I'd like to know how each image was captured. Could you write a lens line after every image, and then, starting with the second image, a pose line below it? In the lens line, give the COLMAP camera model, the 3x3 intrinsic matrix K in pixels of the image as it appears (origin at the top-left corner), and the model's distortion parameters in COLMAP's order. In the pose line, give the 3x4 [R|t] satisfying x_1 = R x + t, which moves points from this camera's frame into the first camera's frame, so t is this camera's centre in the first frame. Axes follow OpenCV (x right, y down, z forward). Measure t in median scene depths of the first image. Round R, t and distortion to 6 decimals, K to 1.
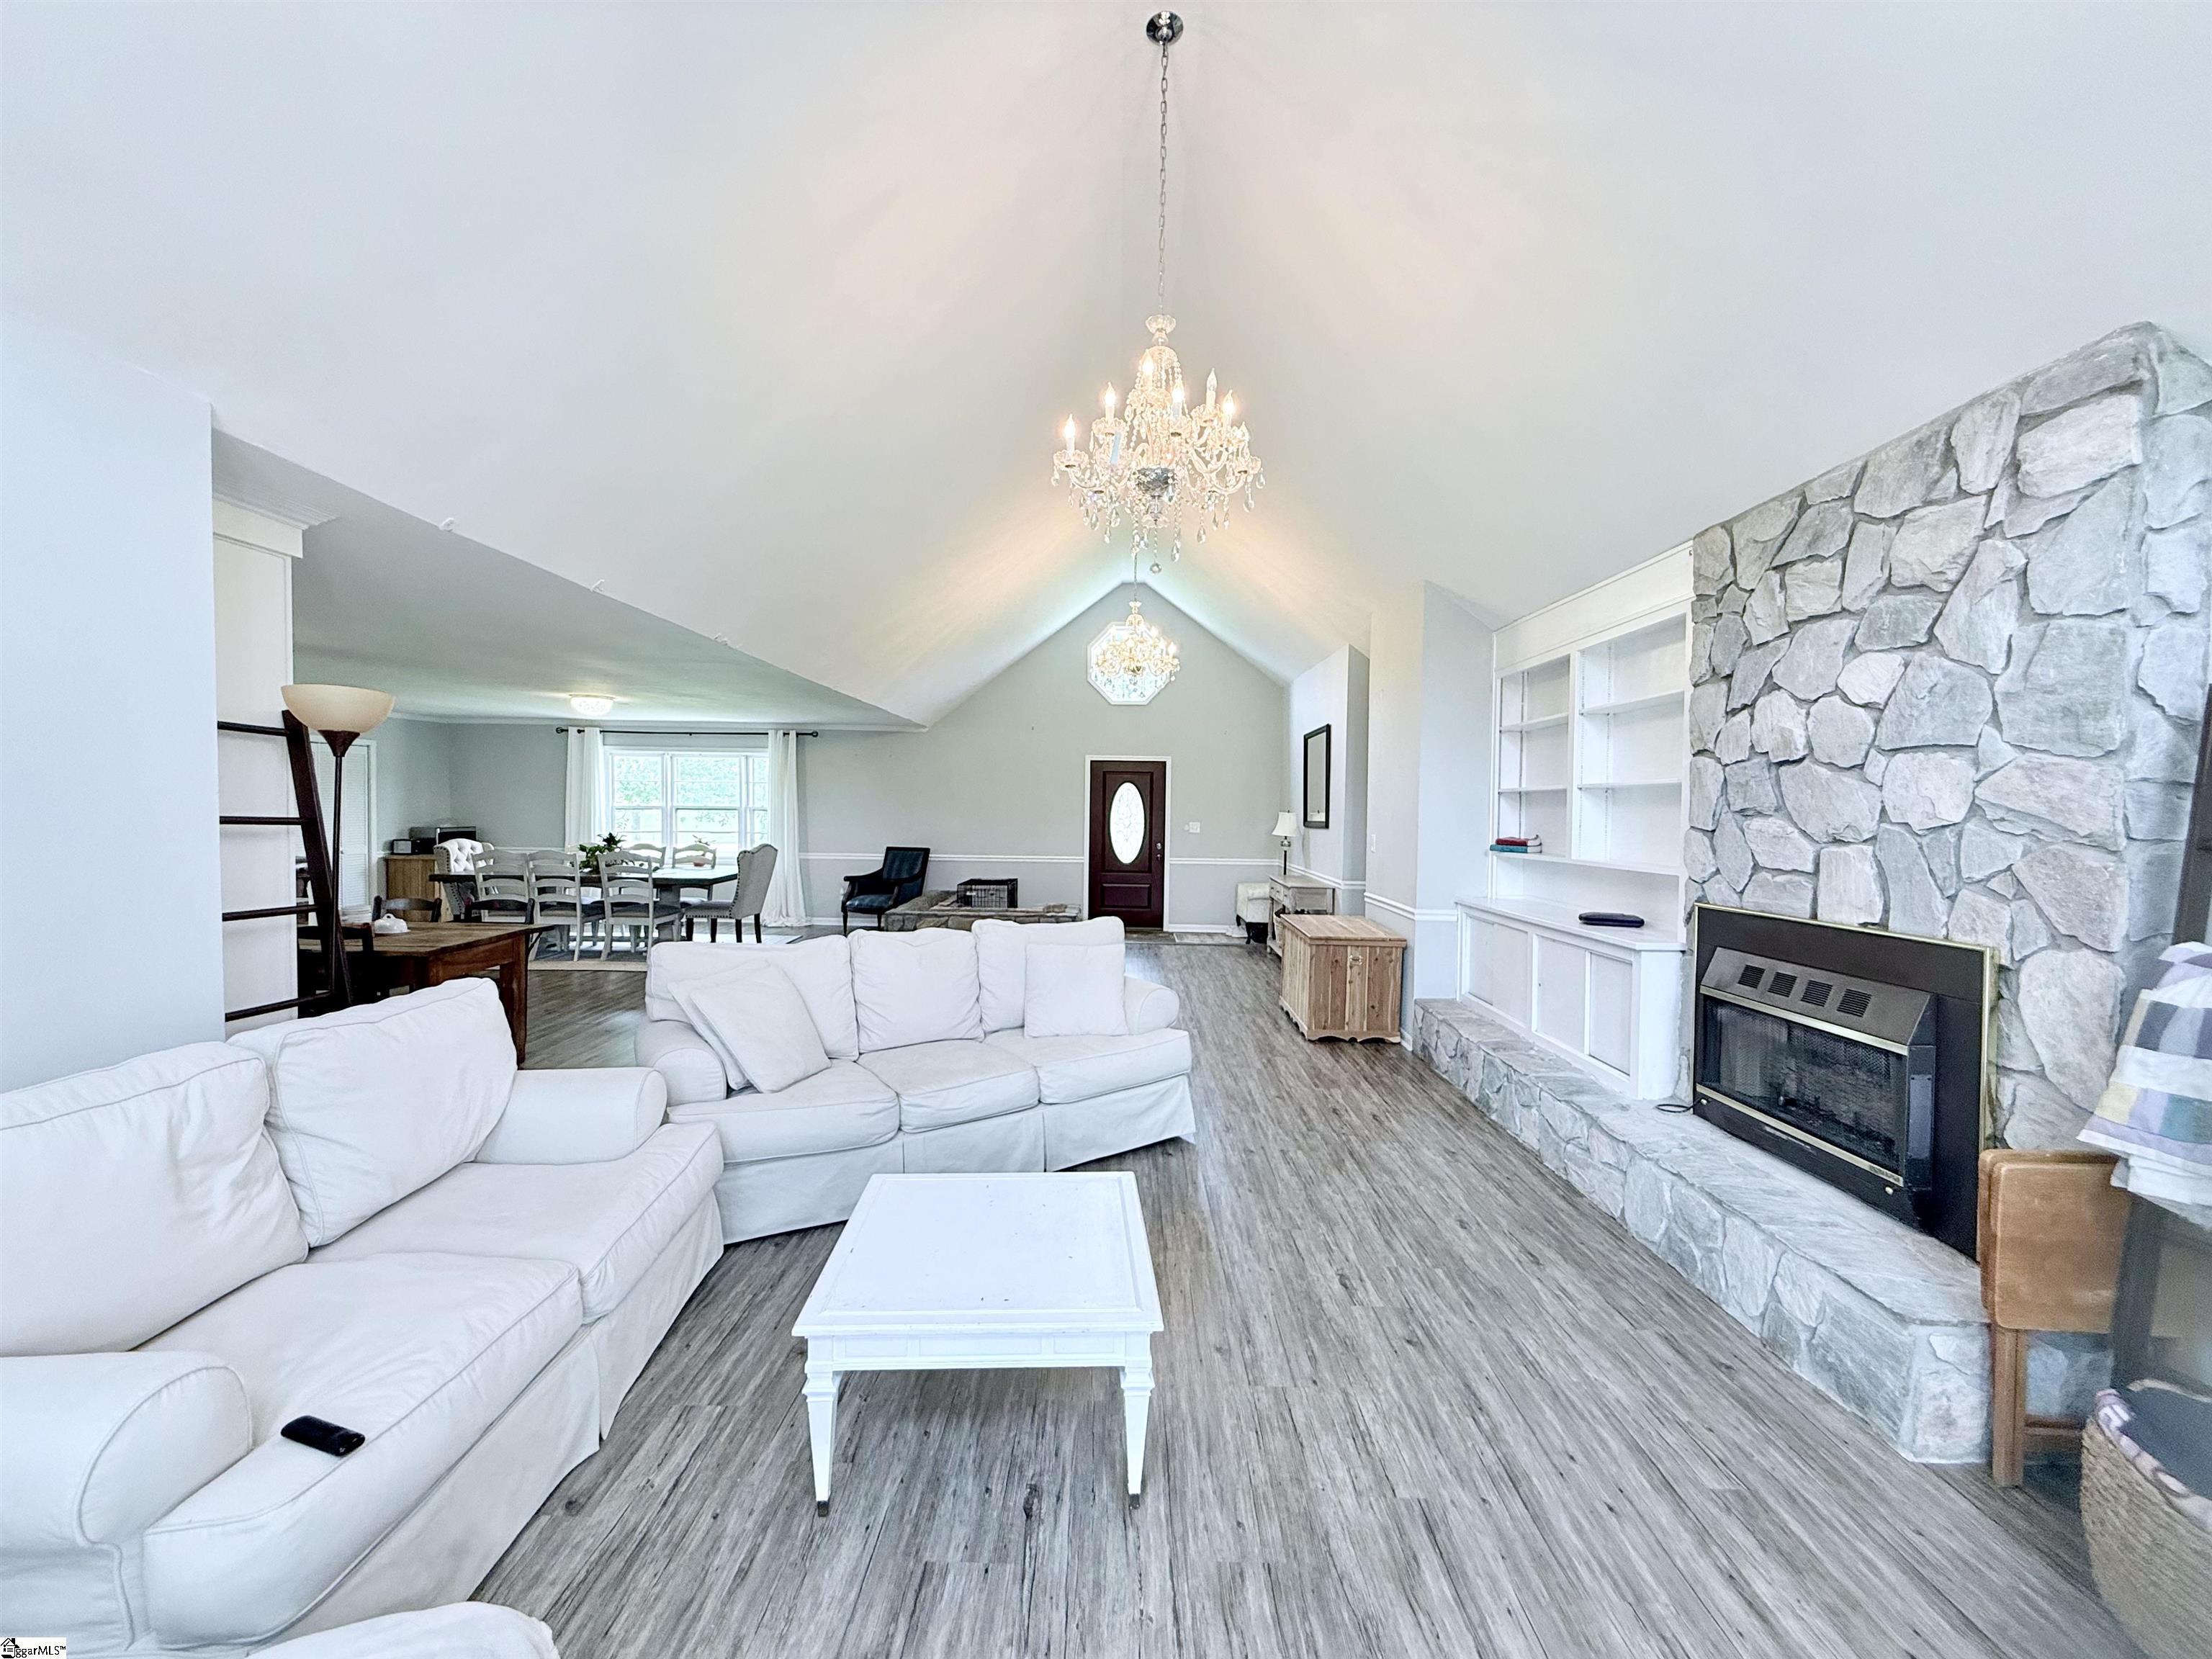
lens RADIAL K [[883.3, 0, 1106.8], [0, 883.3, 823.4], [0, 0, 1]] dist [0.000568, 0.000333]
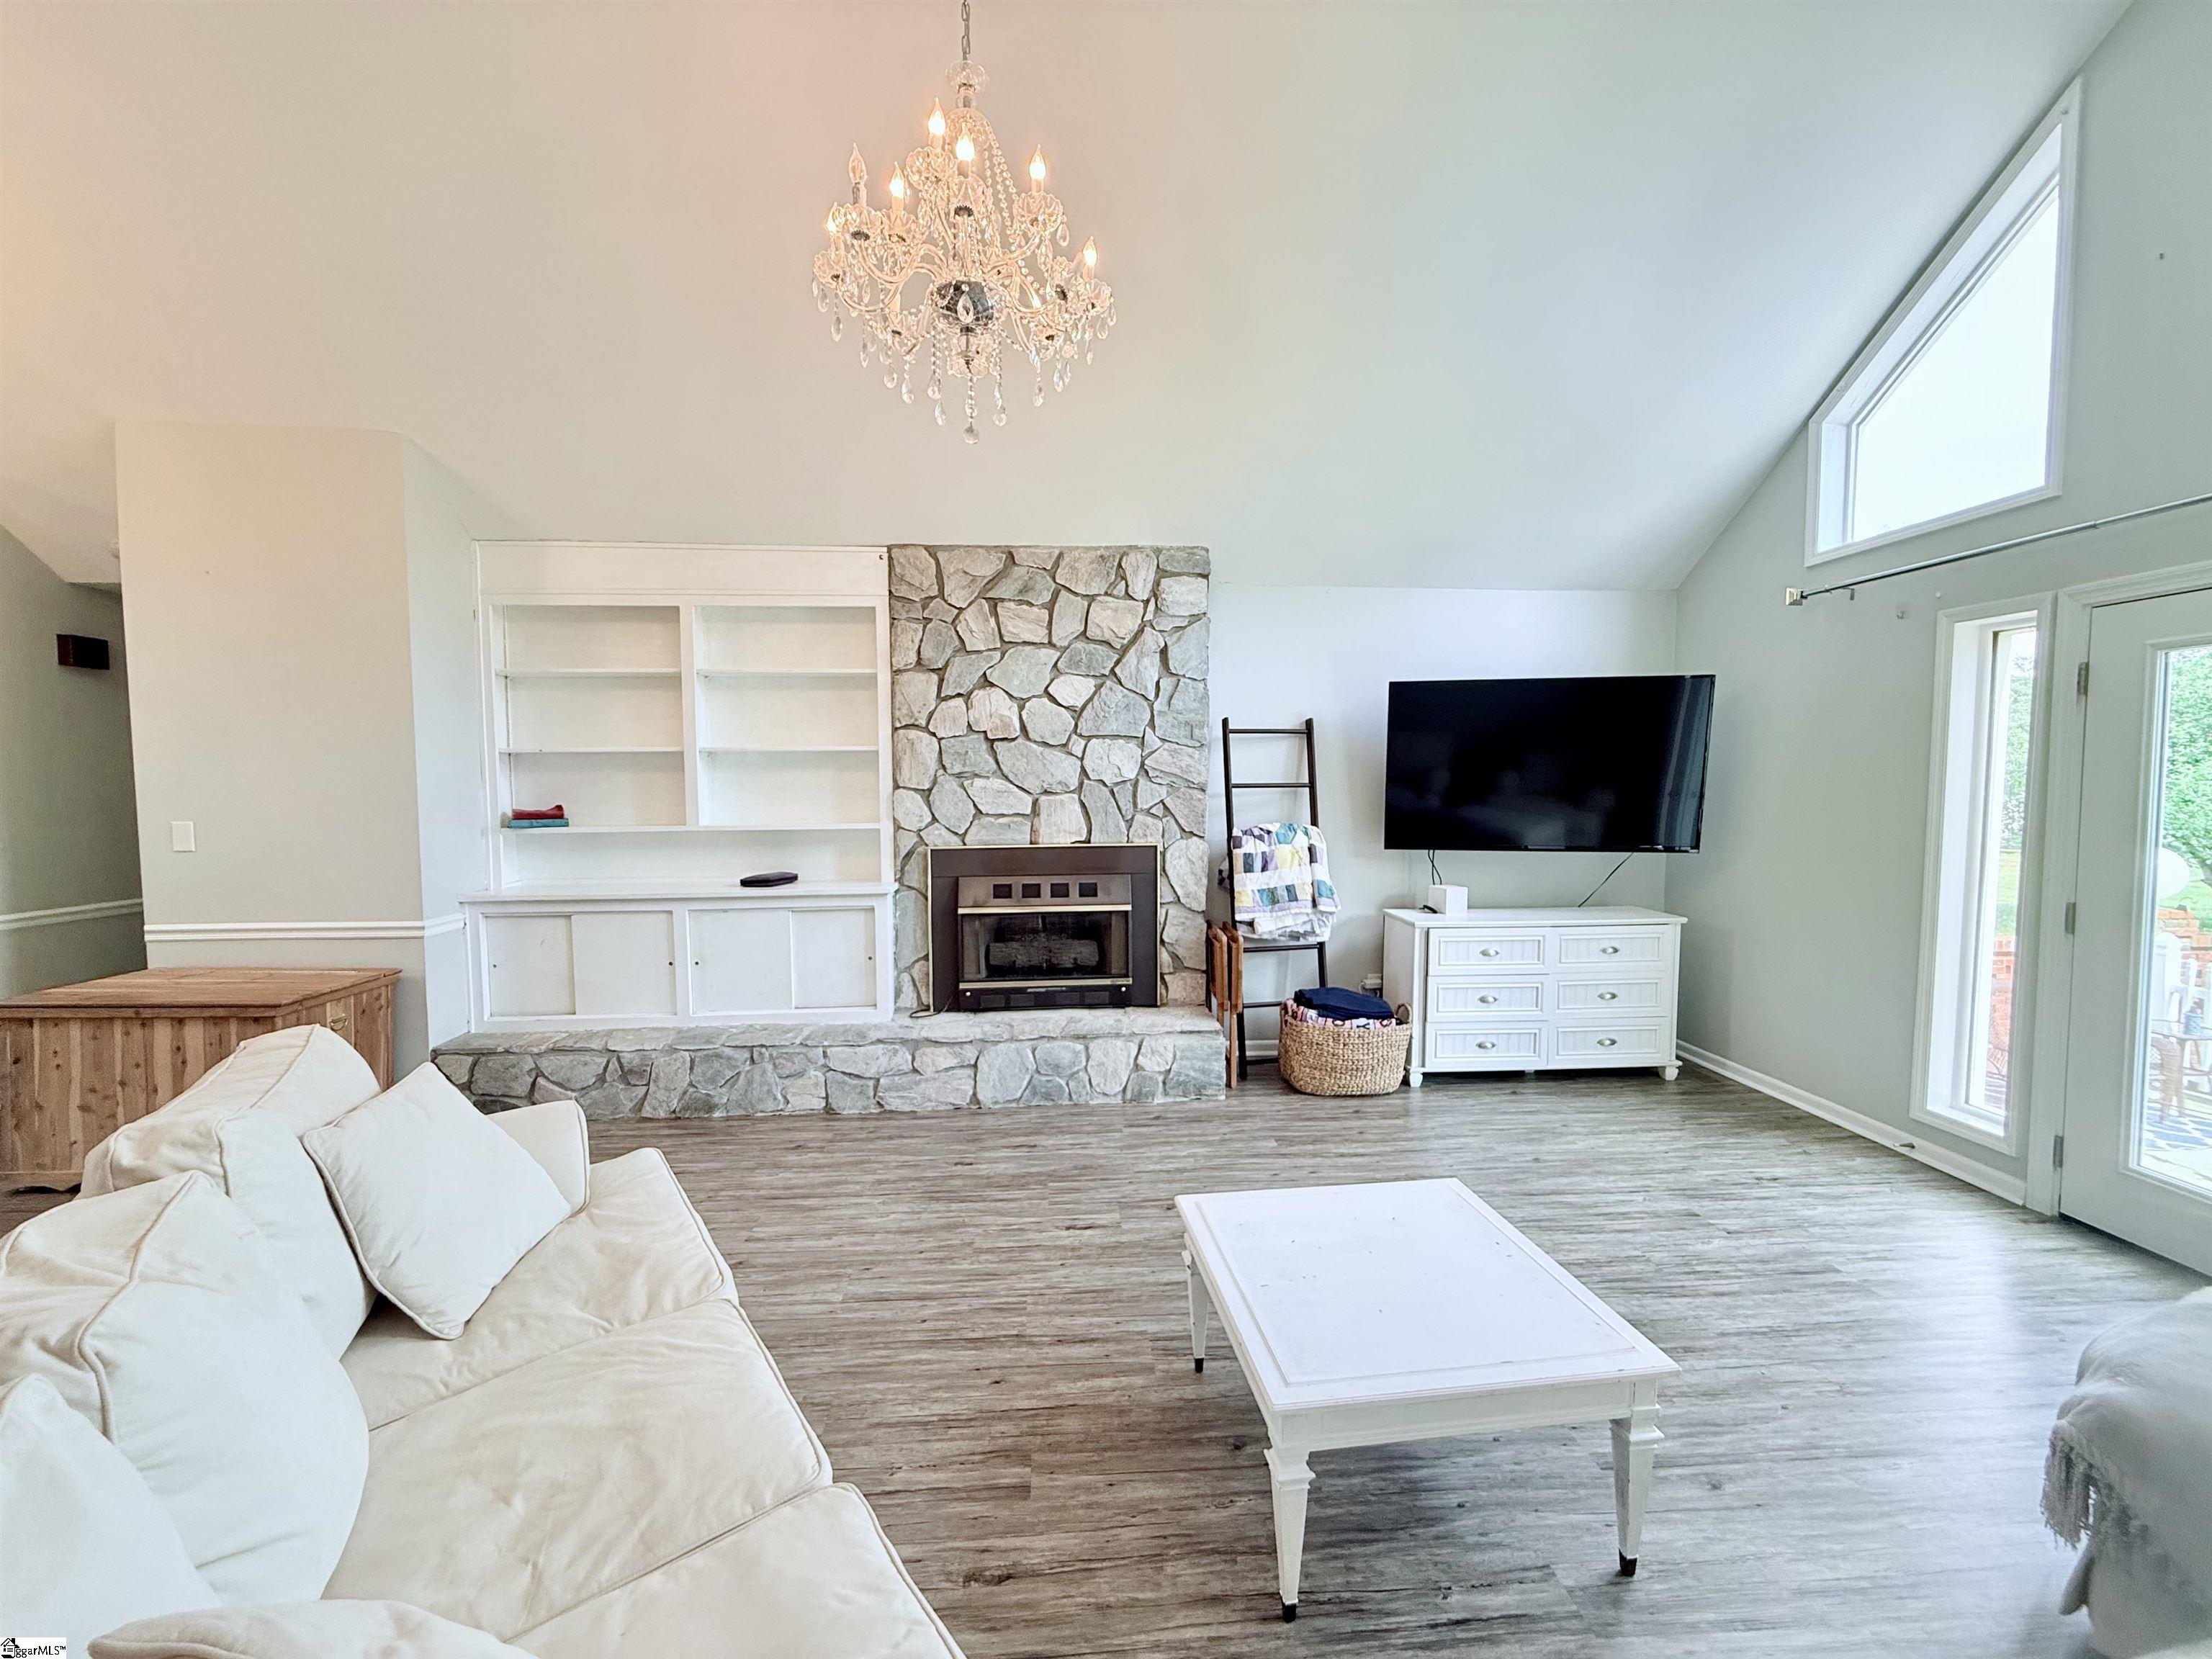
lens RADIAL K [[883.3, 0, 1095.6], [0, 883.3, 828.9], [0, 0, 1]] dist [0.000568, 0.000333]
pose [[-0.083108, -0.066507, 0.994319, -0.706376], [0.020757, 0.997439, 0.068451, -0.019849], [-0.996324, 0.026327, -0.081515, 1.011738]]
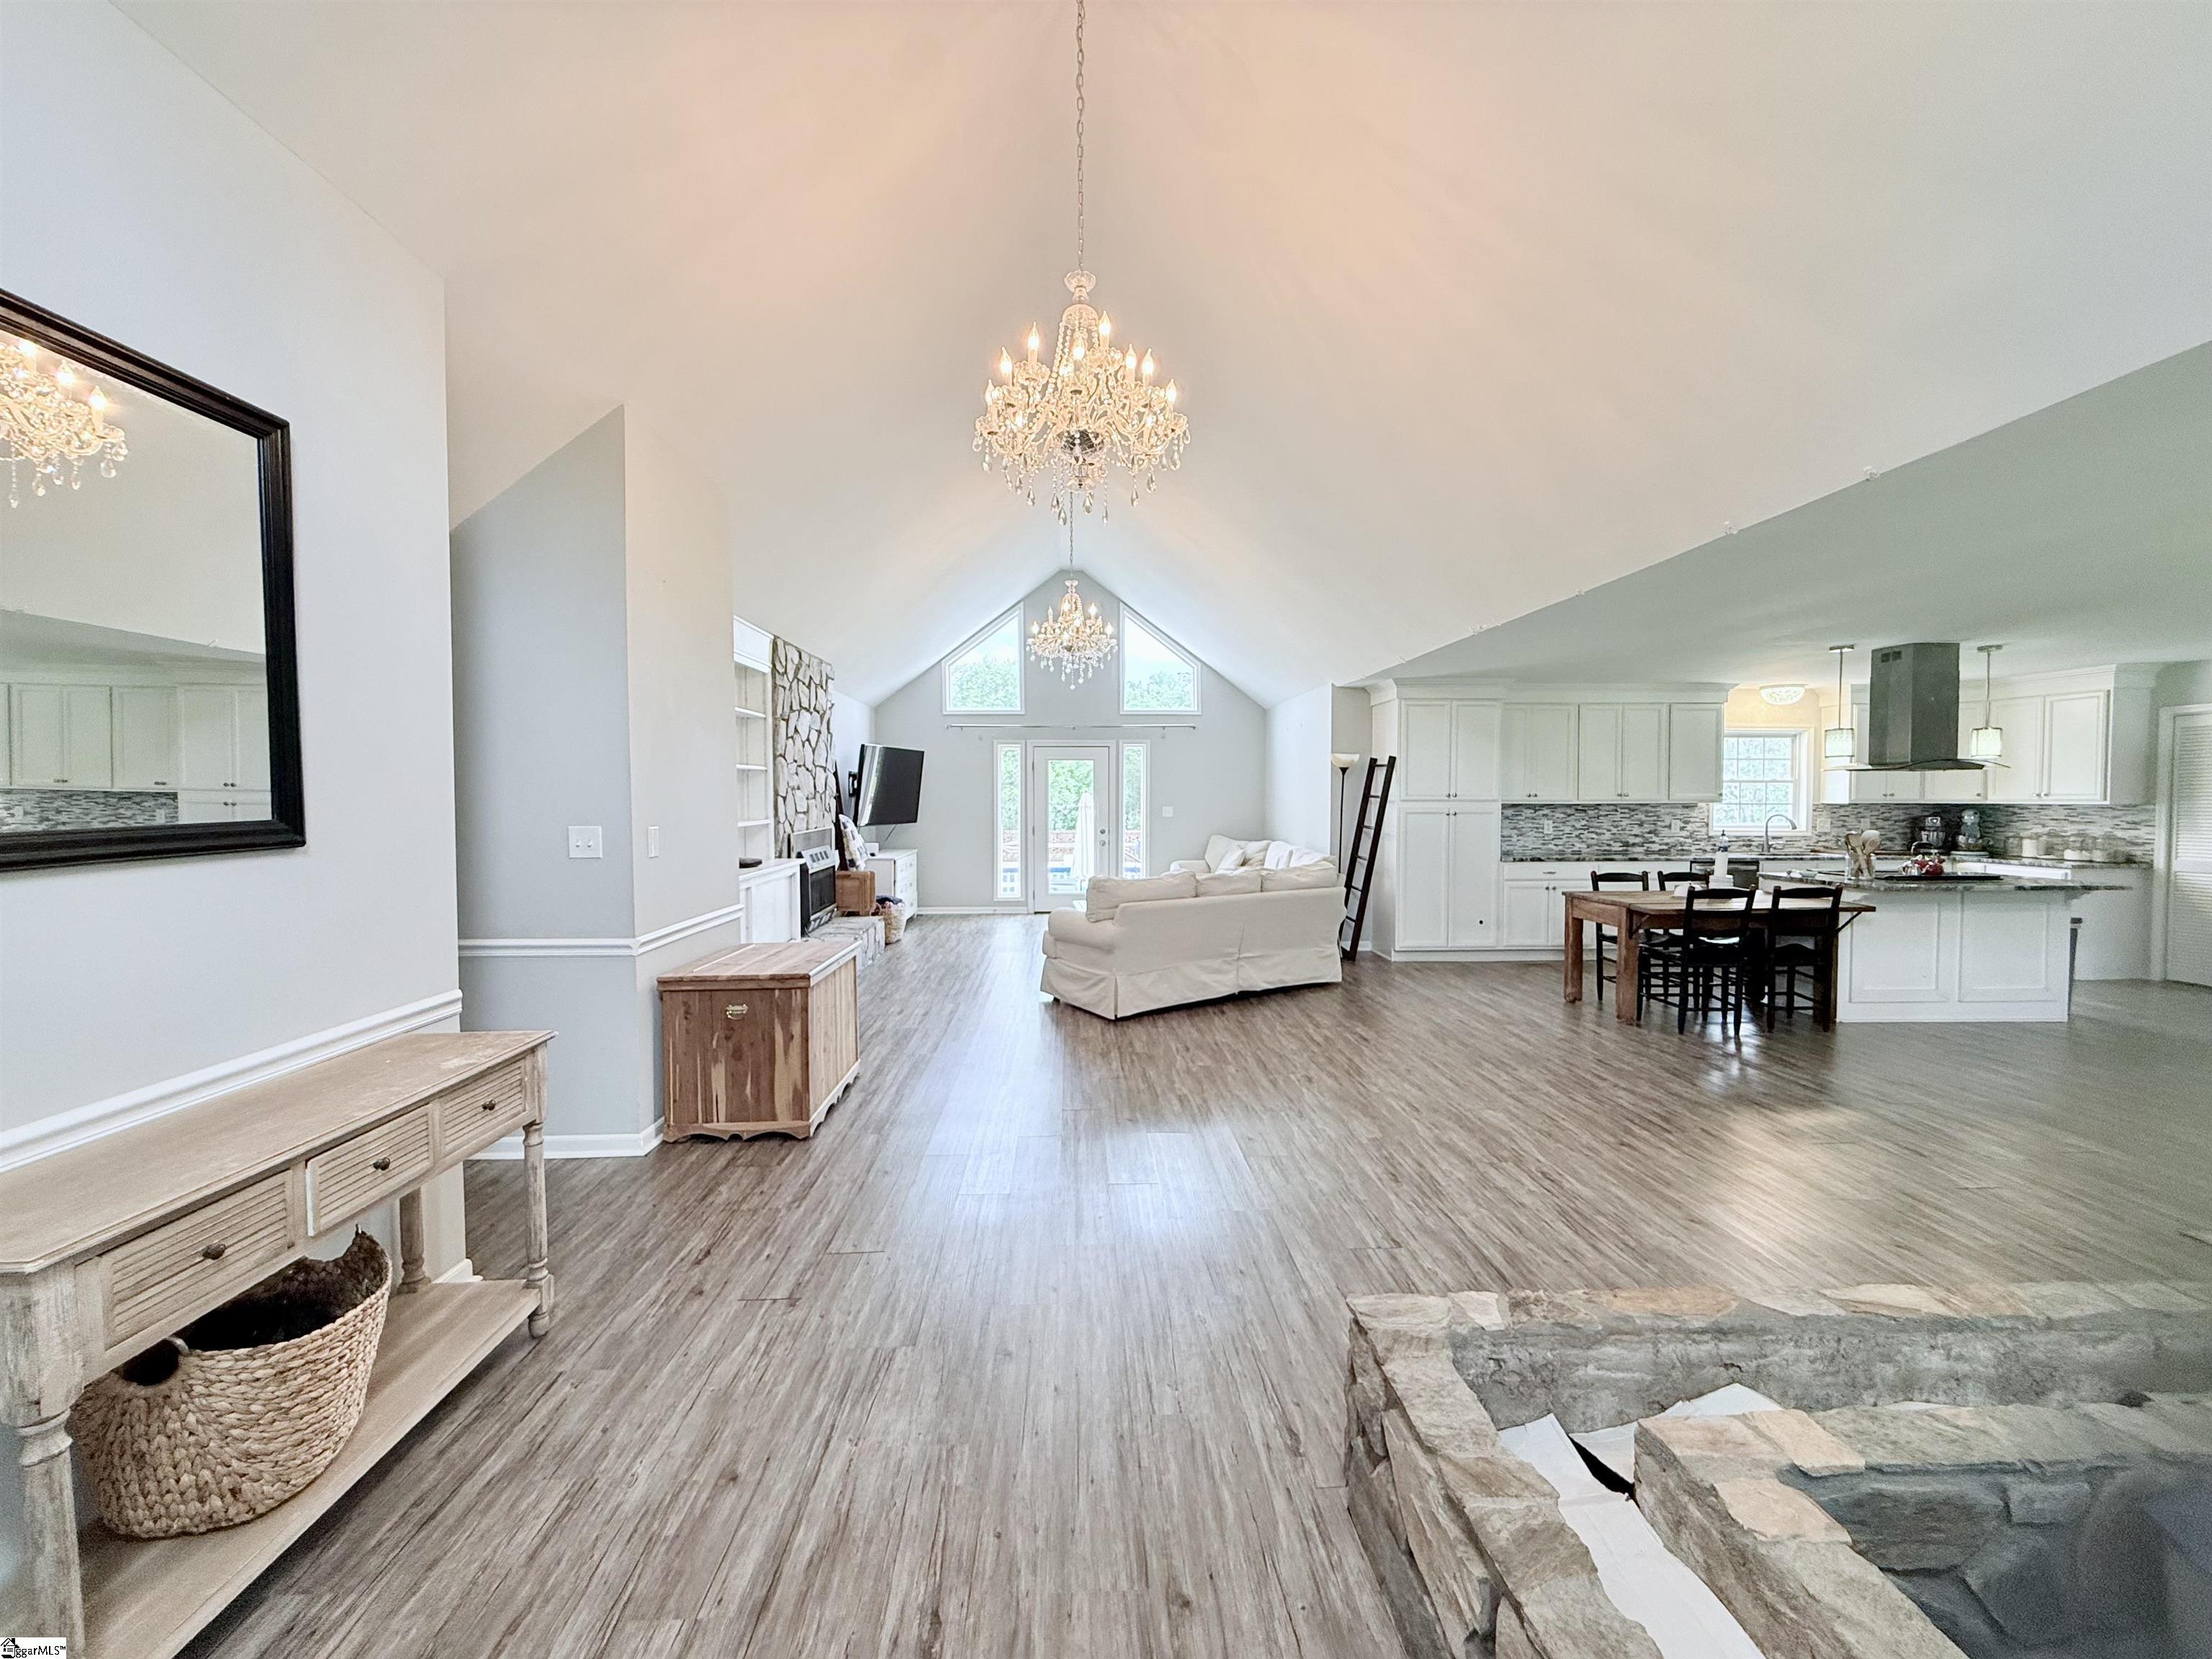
lens RADIAL K [[883.3, 0, 1102.9], [0, 883.3, 824.7], [0, 0, 1]] dist [0.000568, 0.000333]
pose [[-0.998170, -0.014262, -0.058764, 0.108910], [-0.017386, 0.998444, 0.052993, -0.053023], [0.057916, 0.053918, -0.996864, 3.504694]]
